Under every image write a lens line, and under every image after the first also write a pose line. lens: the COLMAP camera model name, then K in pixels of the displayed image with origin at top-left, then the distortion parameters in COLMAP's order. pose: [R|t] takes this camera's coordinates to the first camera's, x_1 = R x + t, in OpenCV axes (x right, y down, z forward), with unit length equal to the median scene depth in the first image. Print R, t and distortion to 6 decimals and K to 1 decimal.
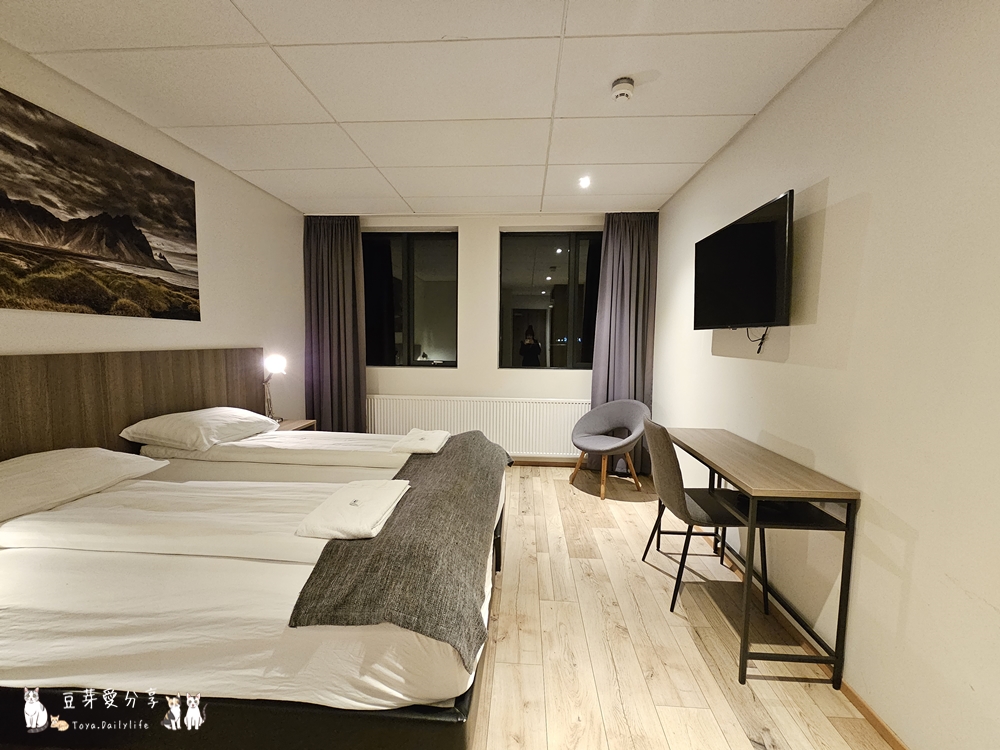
lens RADIAL K [[406.7, 0, 501.2], [0, 406.7, 374.2], [0, 0, 1]] dist [-0.006340, 0.001959]
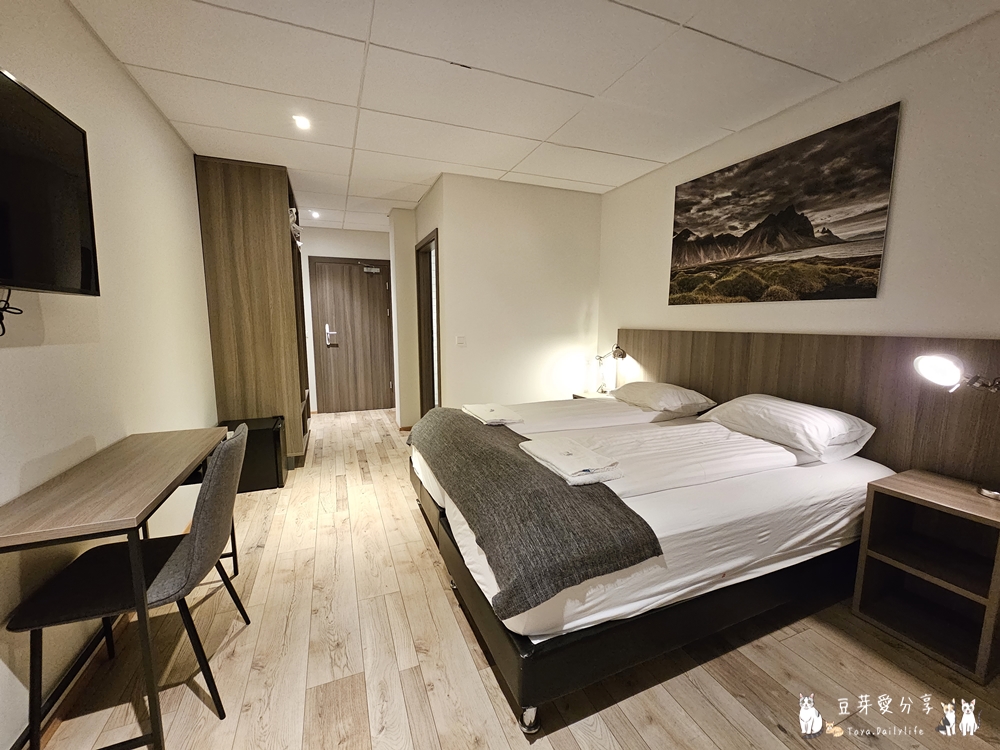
lens RADIAL K [[406.7, 0, 500.4], [0, 406.7, 372.6], [0, 0, 1]] dist [-0.006340, 0.001959]
pose [[-0.900452, 0.045643, -0.432554, 0.232353], [-0.045865, 0.978970, 0.198780, -0.128253], [0.432531, 0.198831, -0.879422, 1.572144]]
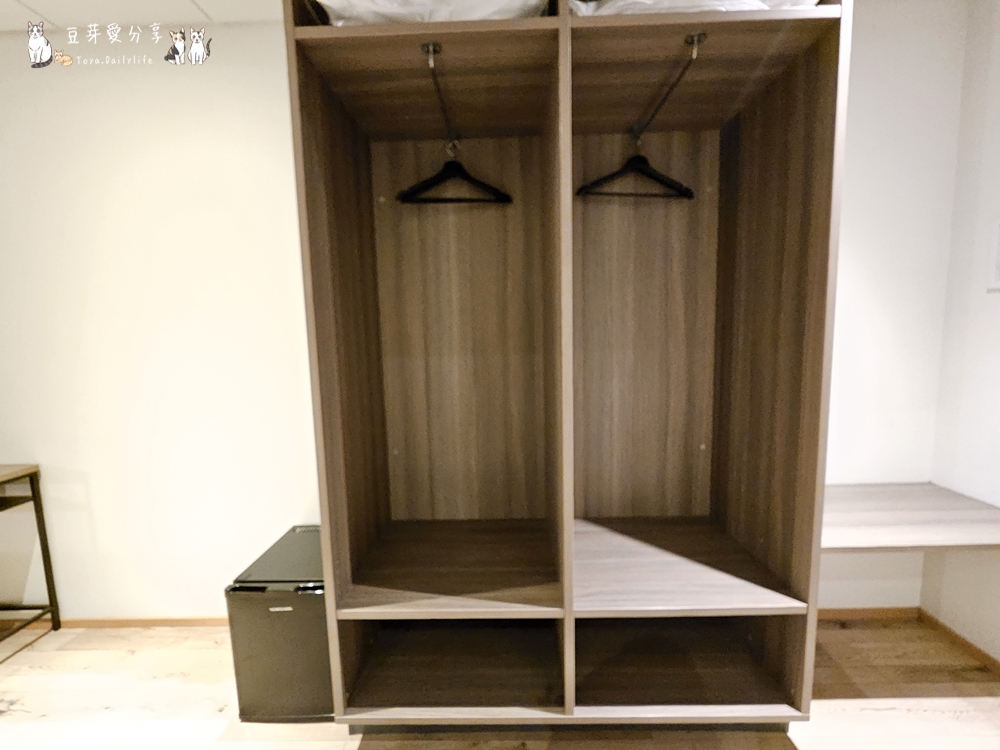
lens RADIAL K [[406.7, 0, 493.9], [0, 406.7, 380.2], [0, 0, 1]] dist [-0.006340, 0.001959]
pose [[-0.046328, -0.118058, 0.991925, -0.207924], [0.107175, 0.986672, 0.122439, 0.030160], [-0.993160, 0.111982, -0.033057, -0.202843]]
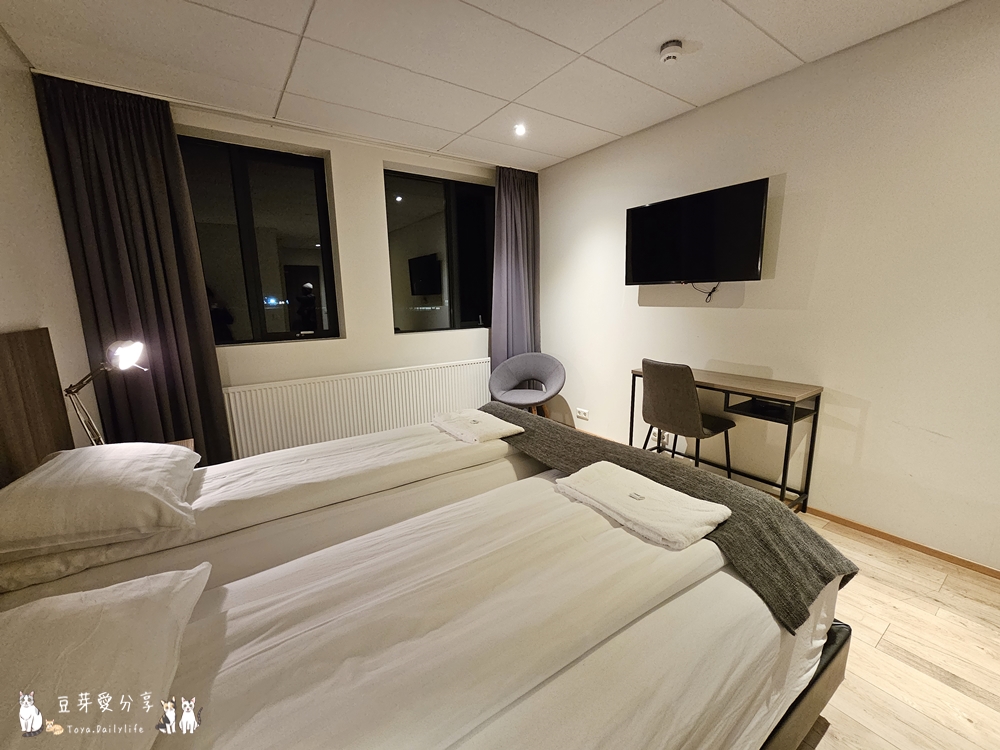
lens RADIAL K [[406.7, 0, 494.8], [0, 406.7, 375.6], [0, 0, 1]] dist [-0.006340, 0.001959]
pose [[0.789321, -0.141340, 0.597490, -0.641708], [0.081557, 0.988655, 0.126130, -0.034712], [-0.608539, -0.050828, 0.791894, 0.325652]]
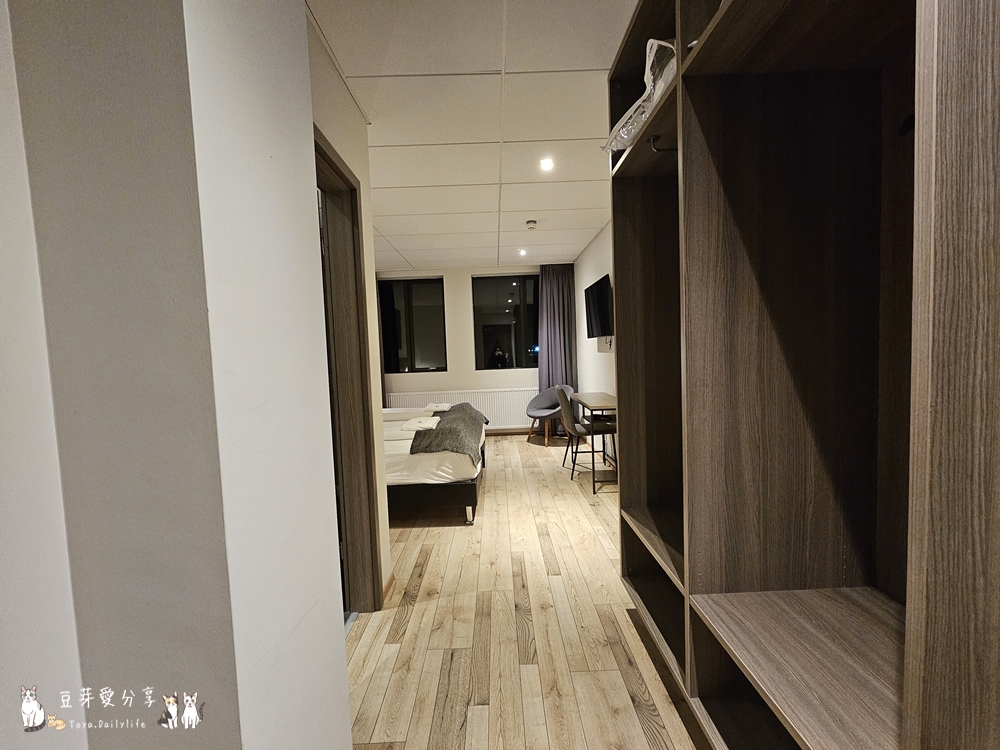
lens RADIAL K [[406.7, 0, 503.7], [0, 406.7, 371.9], [0, 0, 1]] dist [-0.006340, 0.001959]
pose [[0.995737, -0.053664, 0.075016, -0.027896], [0.056293, 0.997856, -0.033376, 0.082928], [-0.073064, 0.037457, 0.996624, -0.814822]]
